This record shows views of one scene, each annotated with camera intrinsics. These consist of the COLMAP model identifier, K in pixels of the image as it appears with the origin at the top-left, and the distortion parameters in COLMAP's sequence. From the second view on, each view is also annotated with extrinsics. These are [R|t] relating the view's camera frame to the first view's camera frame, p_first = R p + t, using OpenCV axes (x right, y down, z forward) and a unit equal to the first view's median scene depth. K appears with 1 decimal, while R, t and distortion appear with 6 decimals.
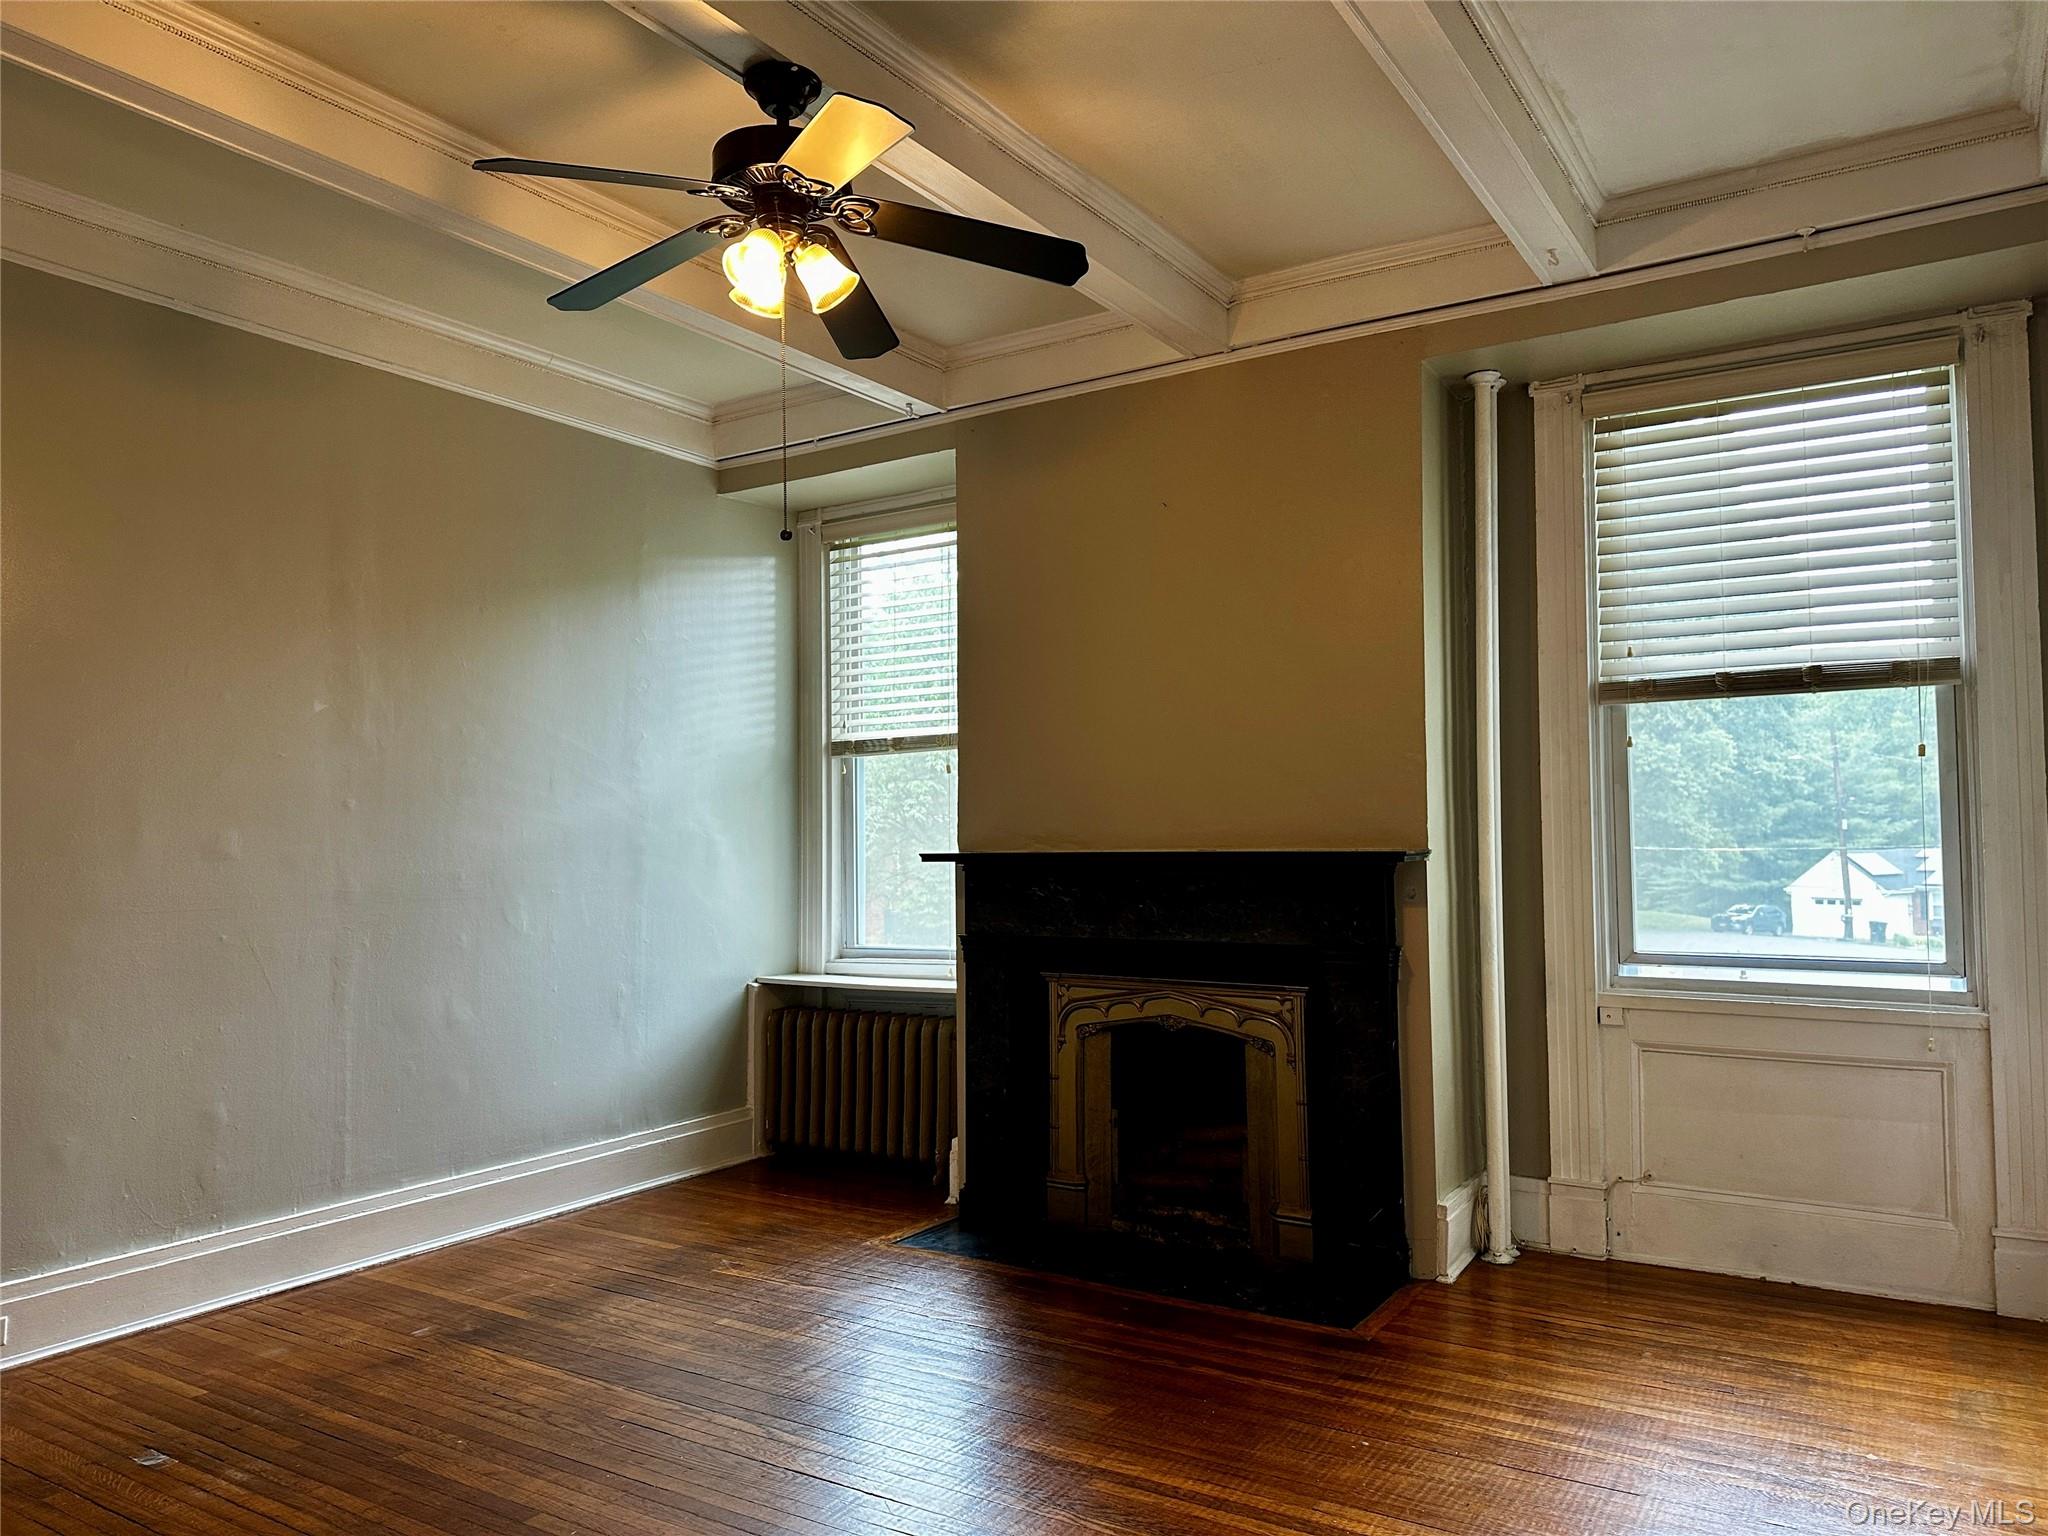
lens RADIAL K [[1432.8, 0, 1024.0], [0, 1432.8, 768.0], [0, 0, 1]] dist [0.068808, -0.083413]
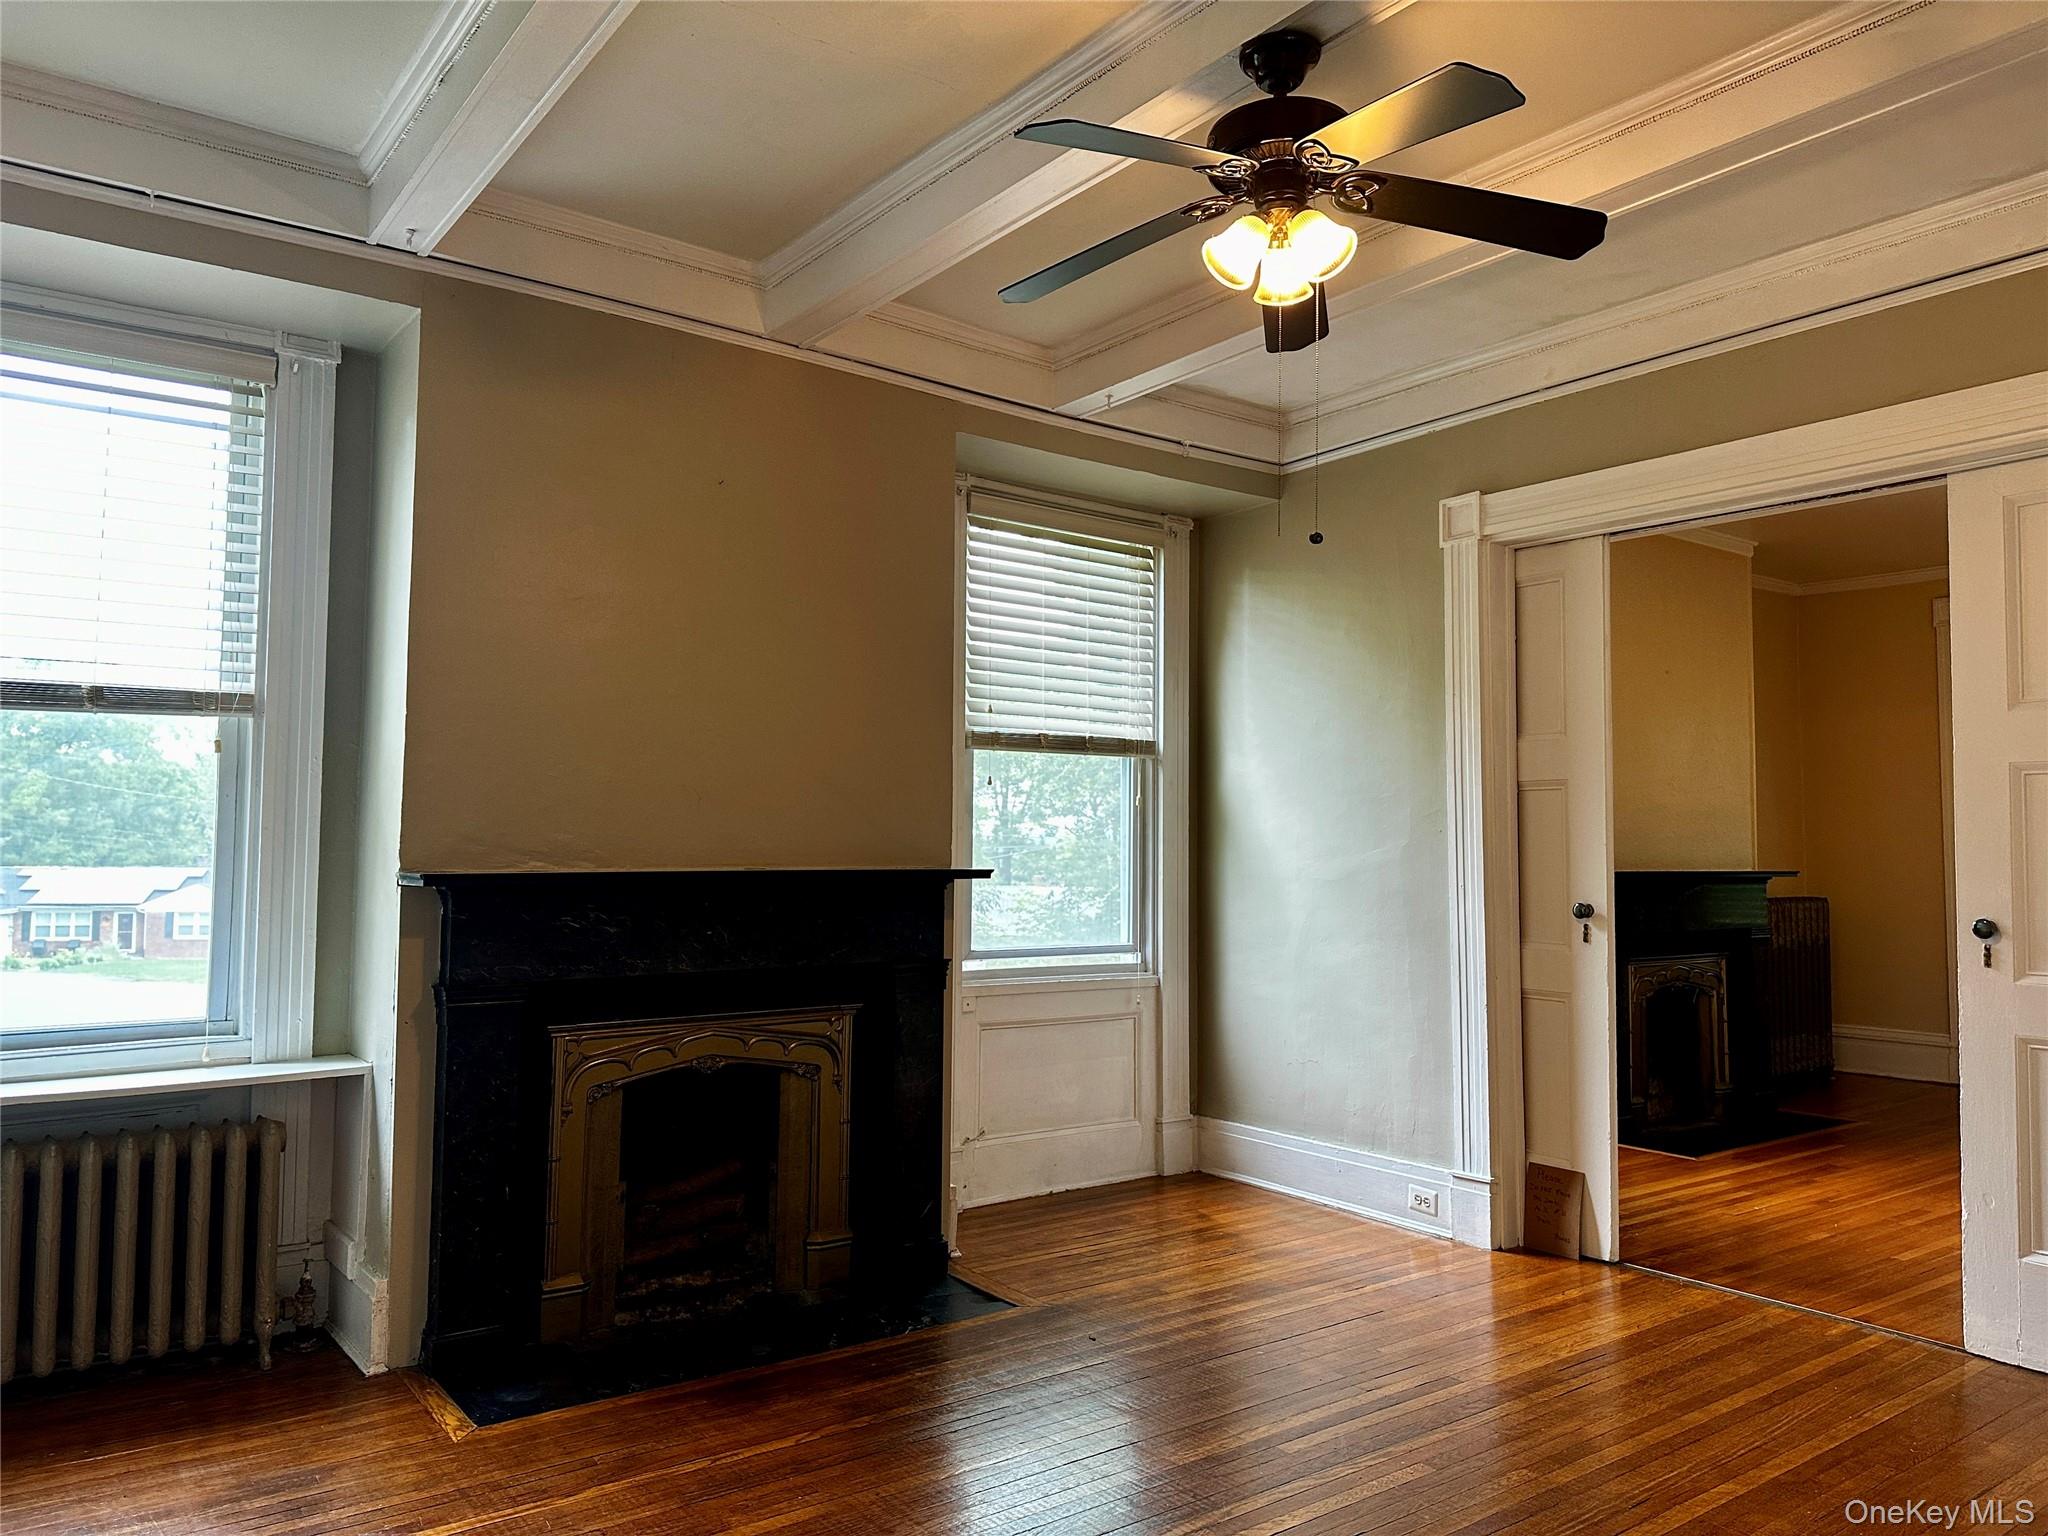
lens RADIAL K [[1441.9, 0, 1010.0], [0, 1441.9, 762.8], [0, 0, 1]] dist [0.127732, -0.193676]
pose [[0.352745, 0.068521, 0.933207, -0.731897], [-0.054012, 0.997143, -0.052799, 0.030863], [-0.934159, -0.031780, 0.355439, 0.545842]]
